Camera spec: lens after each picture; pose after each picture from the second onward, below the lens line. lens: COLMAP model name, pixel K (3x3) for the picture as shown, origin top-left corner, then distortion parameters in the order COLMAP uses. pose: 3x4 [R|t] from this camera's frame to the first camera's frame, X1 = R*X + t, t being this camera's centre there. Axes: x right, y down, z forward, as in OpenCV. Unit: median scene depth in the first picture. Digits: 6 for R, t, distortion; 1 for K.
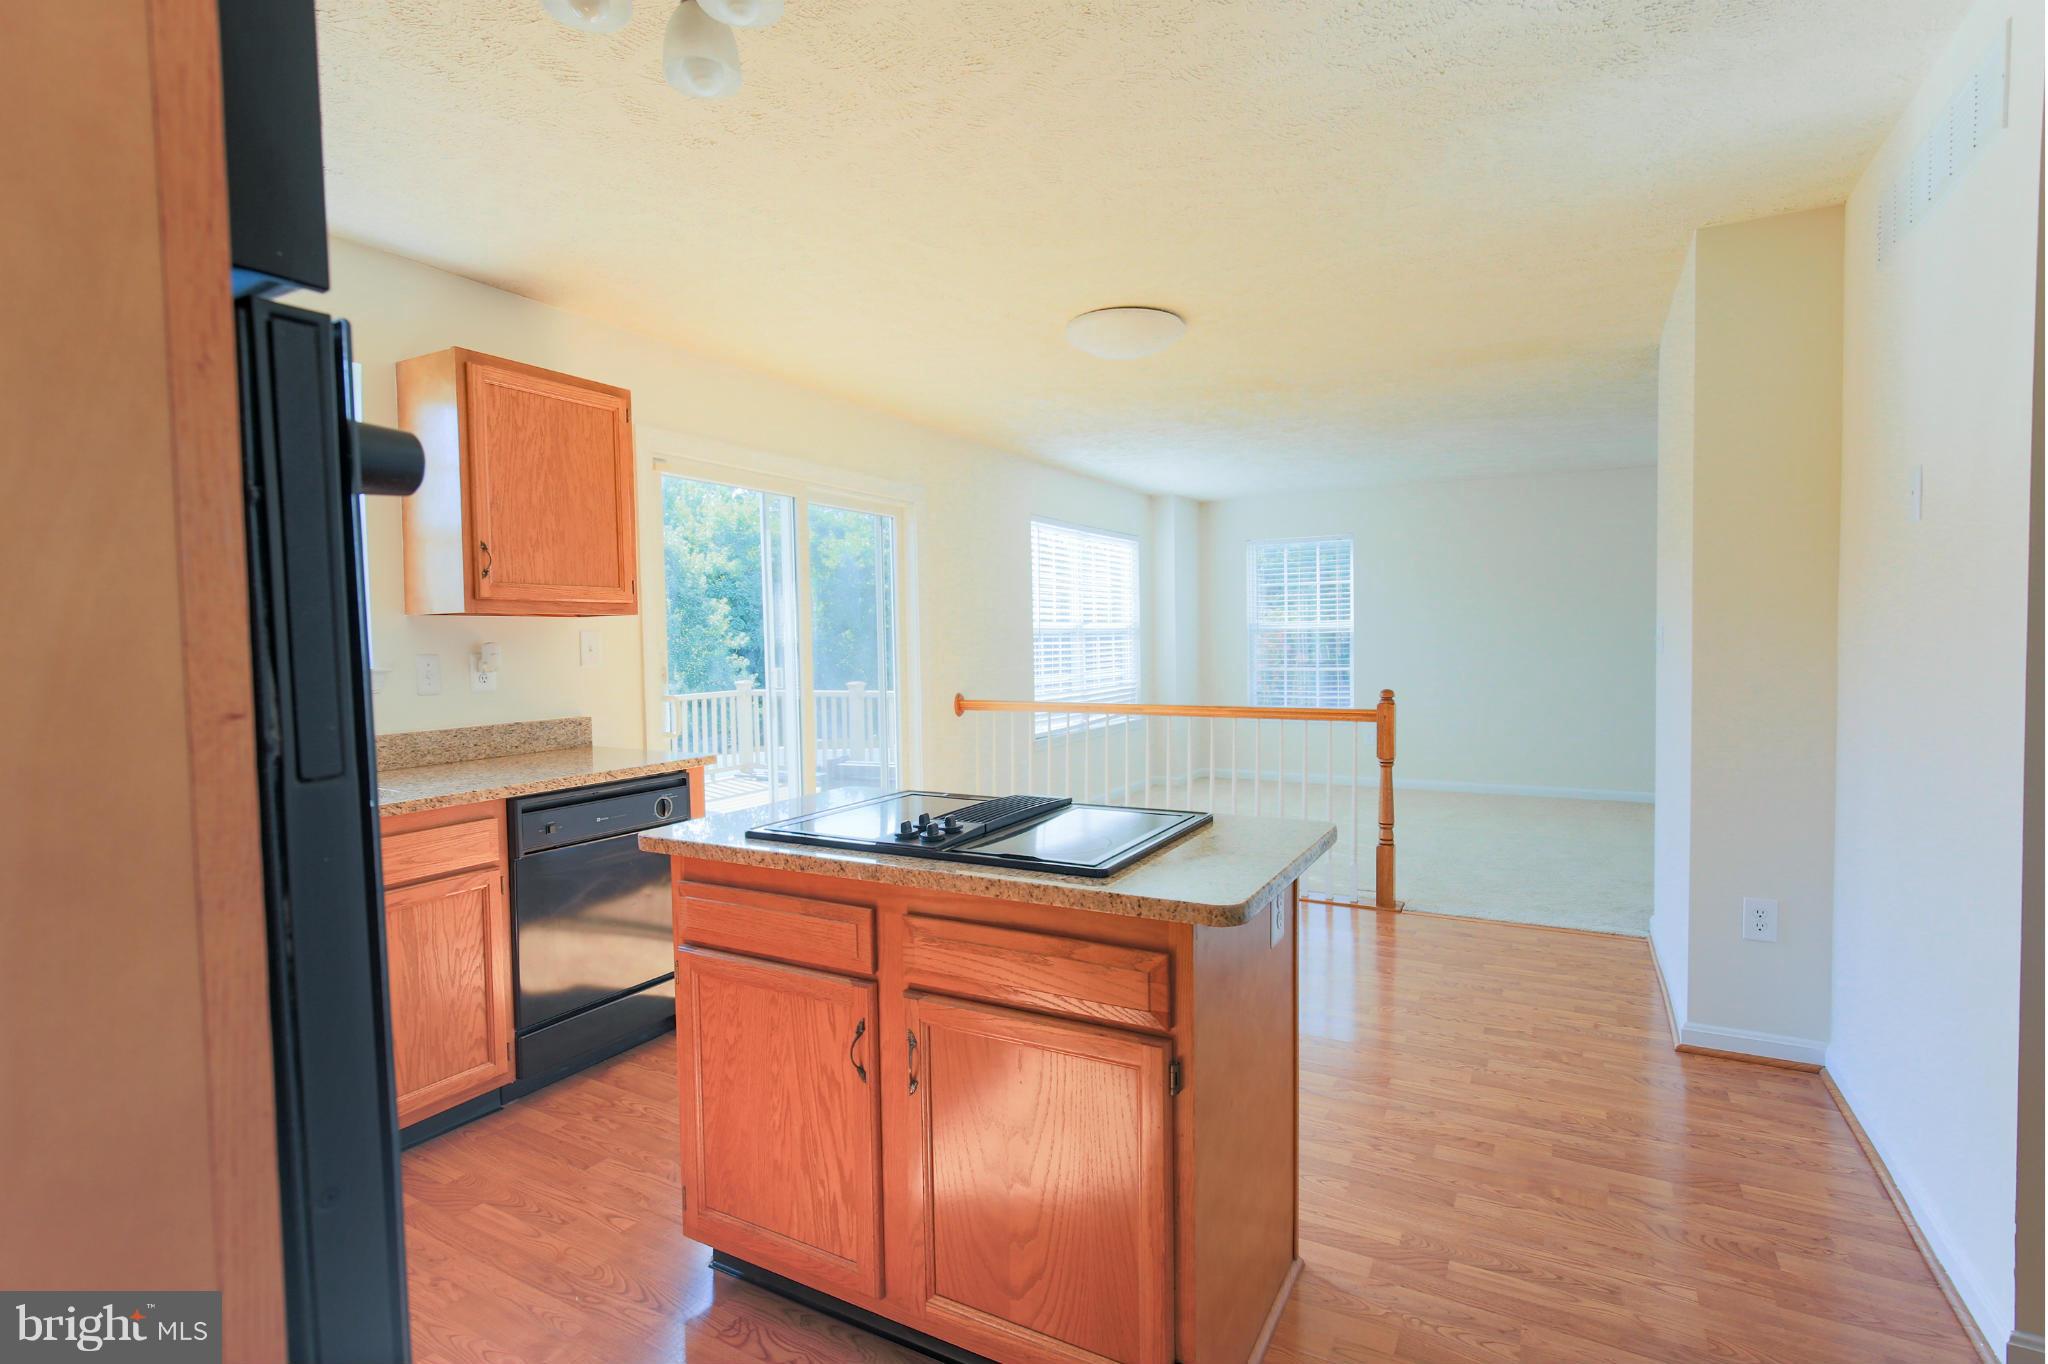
lens RADIAL K [[990.7, 0, 1025.2], [0, 990.7, 684.7], [0, 0, 1]] dist [-0.017864, 0.000043]
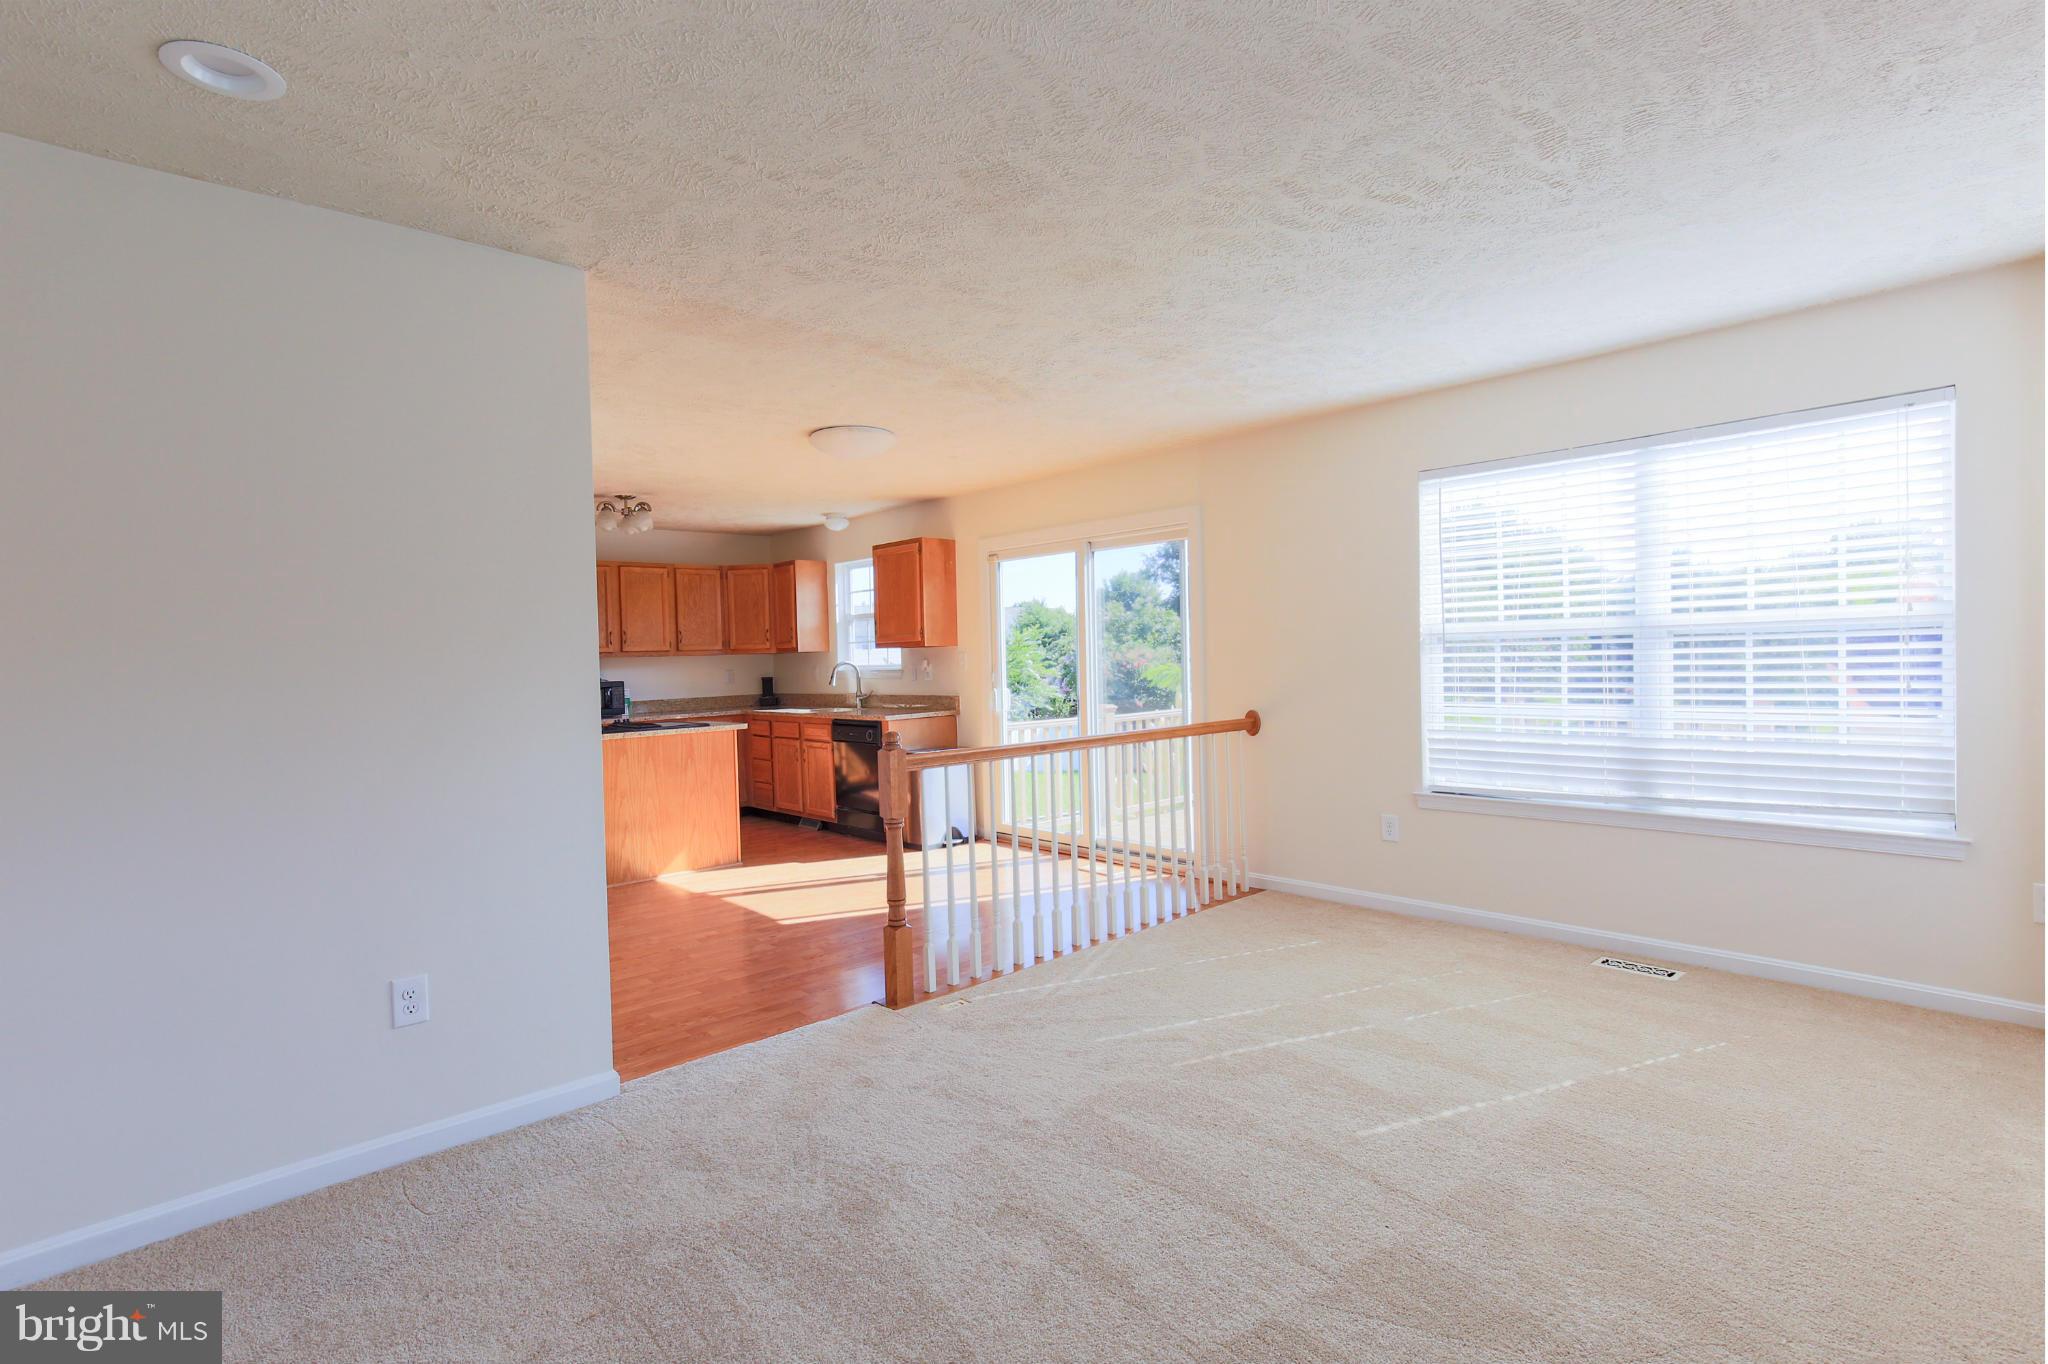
lens RADIAL K [[990.7, 0, 1033.7], [0, 990.7, 677.6], [0, 0, 1]] dist [-0.017864, 0.000043]
pose [[-0.309114, 0.038782, -0.950234, 1.656935], [-0.018037, 0.998749, 0.046630, -0.116417], [0.950854, 0.031553, -0.308028, 2.055853]]
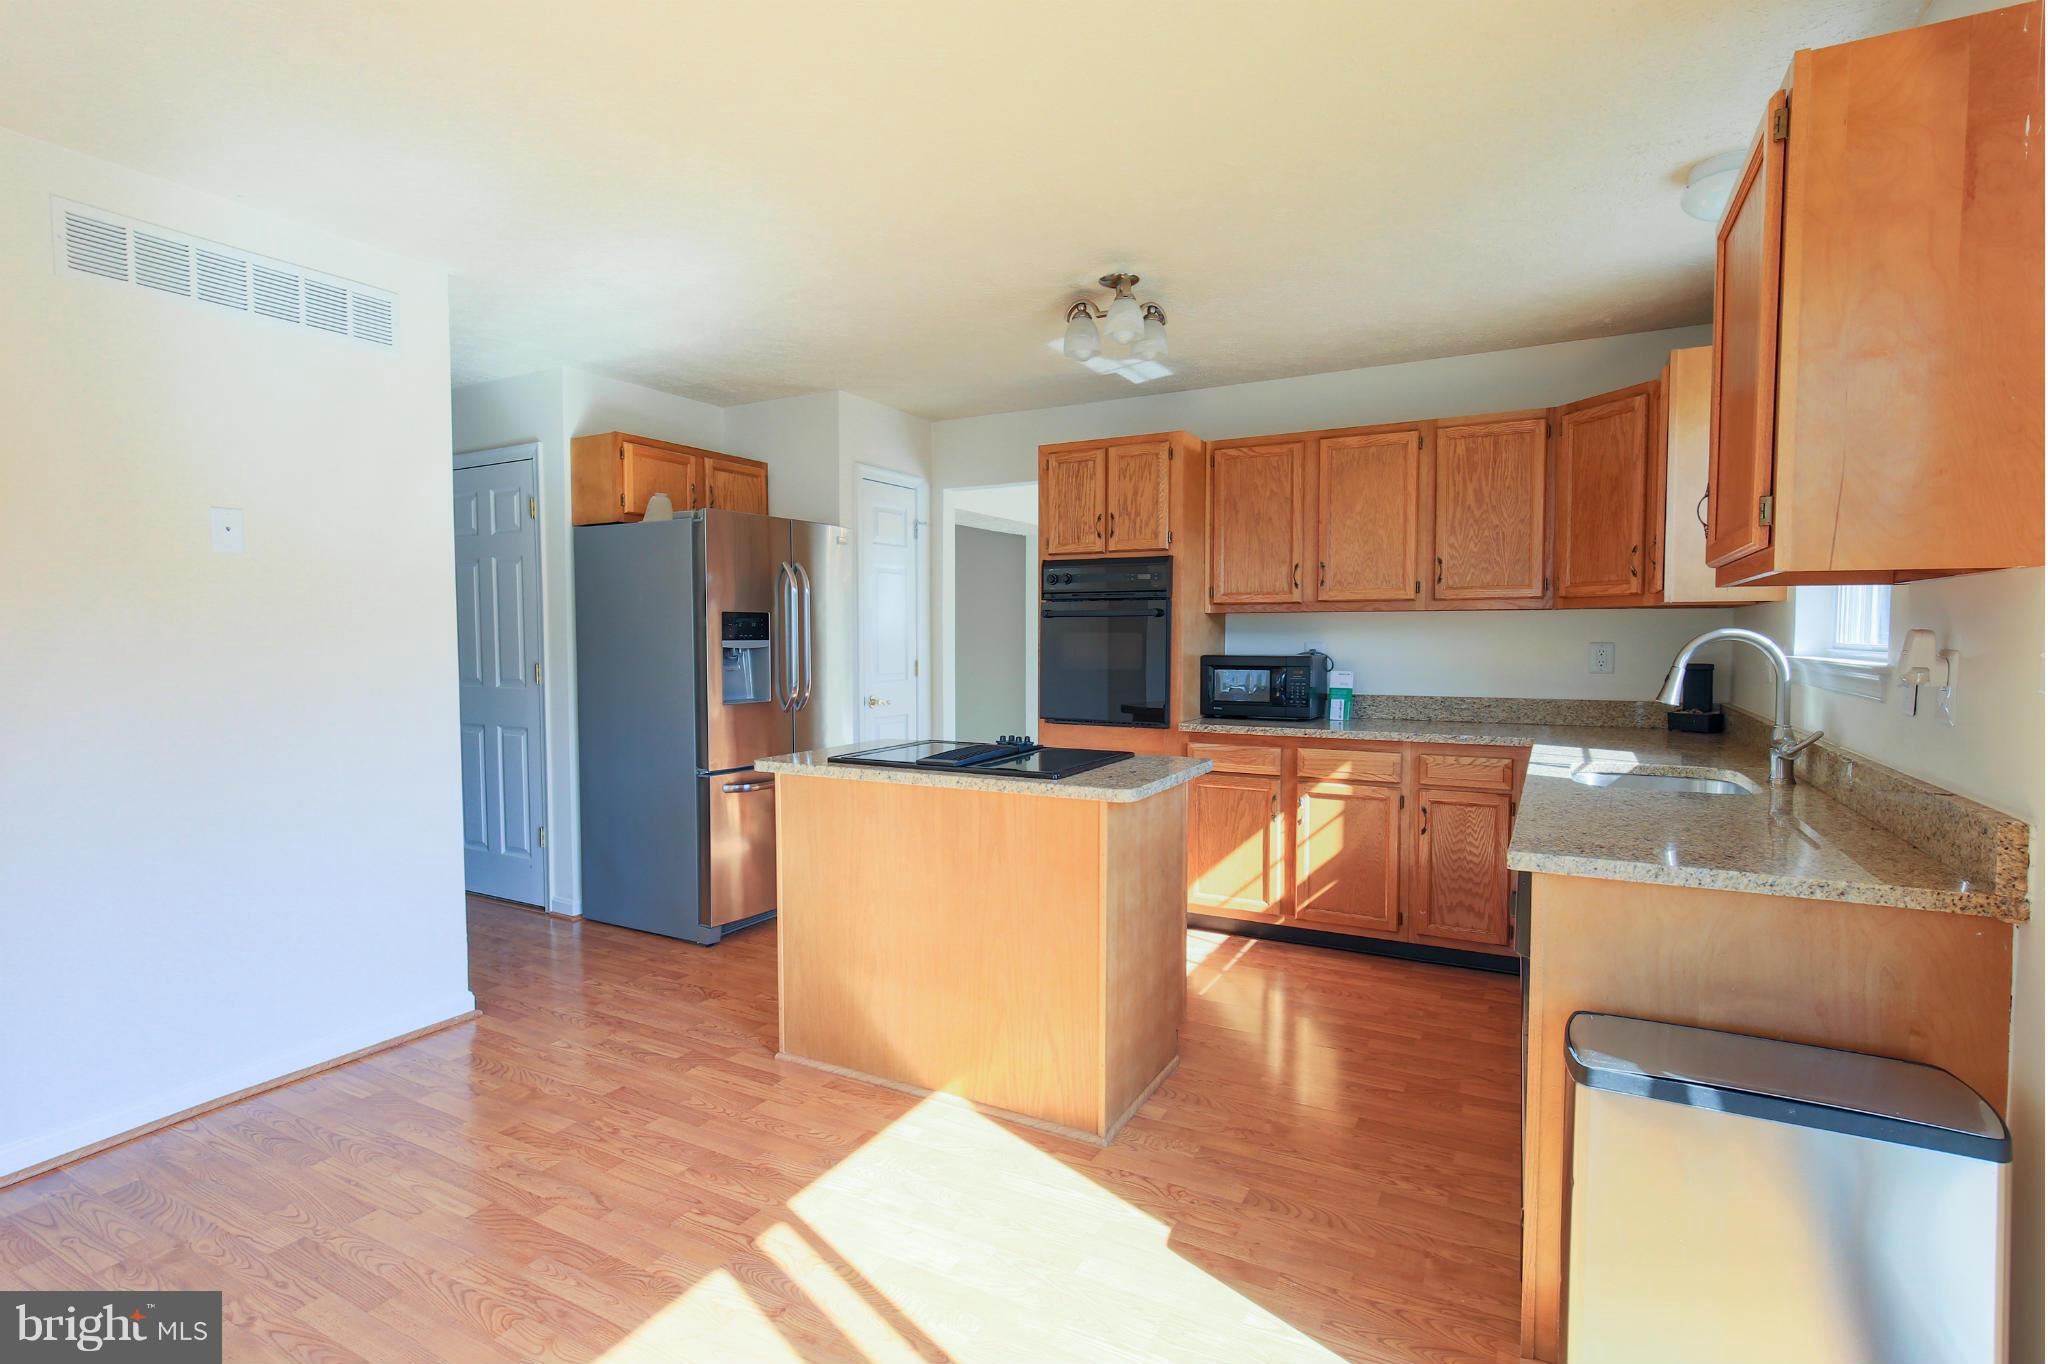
lens RADIAL K [[990.7, 0, 1035.5], [0, 990.7, 675.3], [0, 0, 1]] dist [-0.017864, 0.000043]
pose [[-0.999754, 0.016205, -0.015167, -0.062729], [0.014671, 0.995247, 0.096276, -0.080963], [0.016655, 0.096030, -0.995239, 1.590144]]
